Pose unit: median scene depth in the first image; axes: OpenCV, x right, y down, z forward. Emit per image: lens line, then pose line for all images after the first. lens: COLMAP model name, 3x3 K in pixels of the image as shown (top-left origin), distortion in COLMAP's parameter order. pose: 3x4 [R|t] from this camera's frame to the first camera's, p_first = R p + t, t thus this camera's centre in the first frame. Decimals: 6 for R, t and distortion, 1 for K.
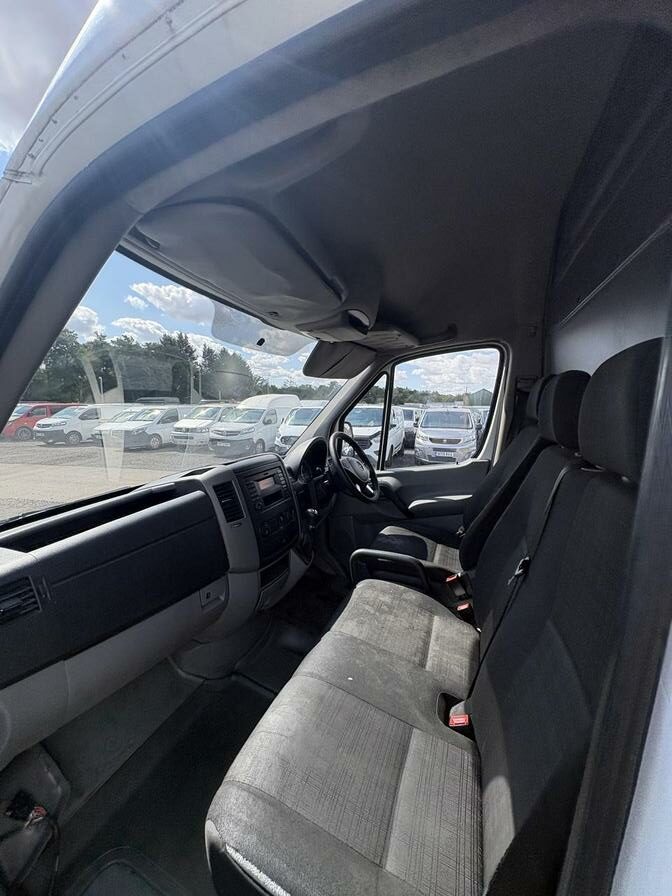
lens RADIAL K [[352.0, 0, 339.3], [0, 352.0, 446.8], [0, 0, 1]] dist [-0.002053, -0.000047]
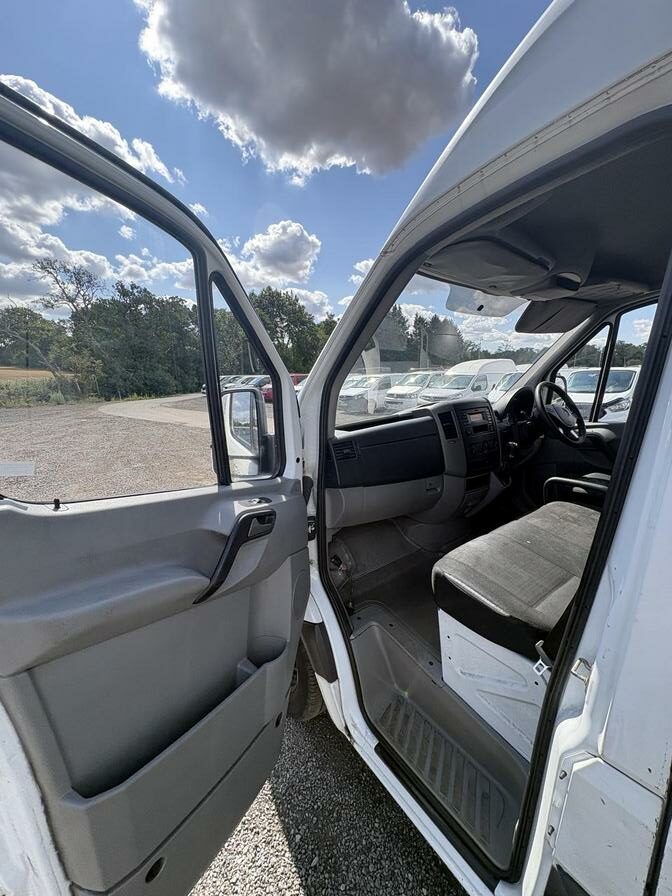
lens RADIAL K [[358.7, 0, 333.3], [0, 358.7, 444.4], [0, 0, 1]] dist [0.001023, -0.000063]
pose [[0.839441, 0.085947, -0.536612, 0.050393], [-0.045129, 0.995029, 0.088774, 0.074037], [0.541574, -0.050304, 0.839146, -0.287148]]
